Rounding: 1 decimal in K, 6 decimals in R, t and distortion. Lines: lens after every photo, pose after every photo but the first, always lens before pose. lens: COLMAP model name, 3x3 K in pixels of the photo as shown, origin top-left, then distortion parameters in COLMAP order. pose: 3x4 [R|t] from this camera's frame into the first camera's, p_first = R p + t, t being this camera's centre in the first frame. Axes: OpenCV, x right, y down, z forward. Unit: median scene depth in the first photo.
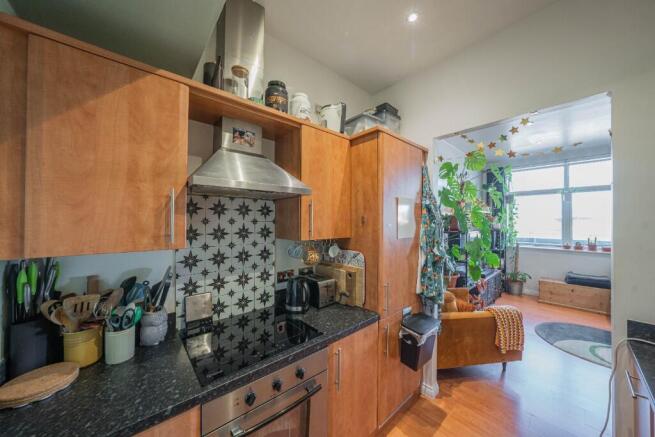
lens RADIAL K [[224.6, 0, 326.4], [0, 224.6, 217.4], [0, 0, 1]] dist [-0.029499, 0.006020]
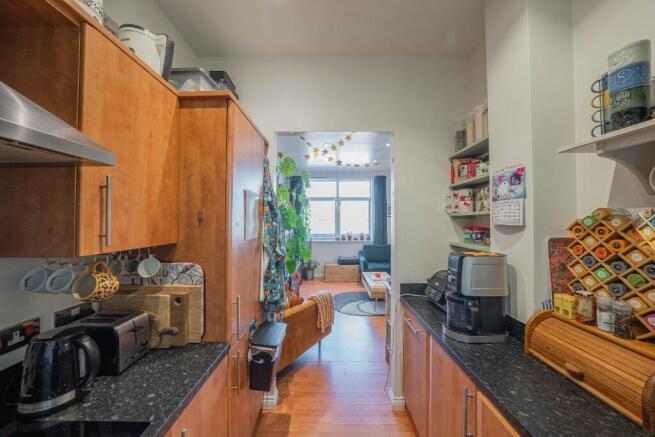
lens RADIAL K [[224.6, 0, 326.4], [0, 224.6, 217.4], [0, 0, 1]] dist [-0.029499, 0.006020]
pose [[0.659375, 0.011297, 0.751730, -0.096550], [-0.010897, 0.999926, -0.005468, 0.012471], [-0.751735, -0.004586, 0.659449, 0.234918]]
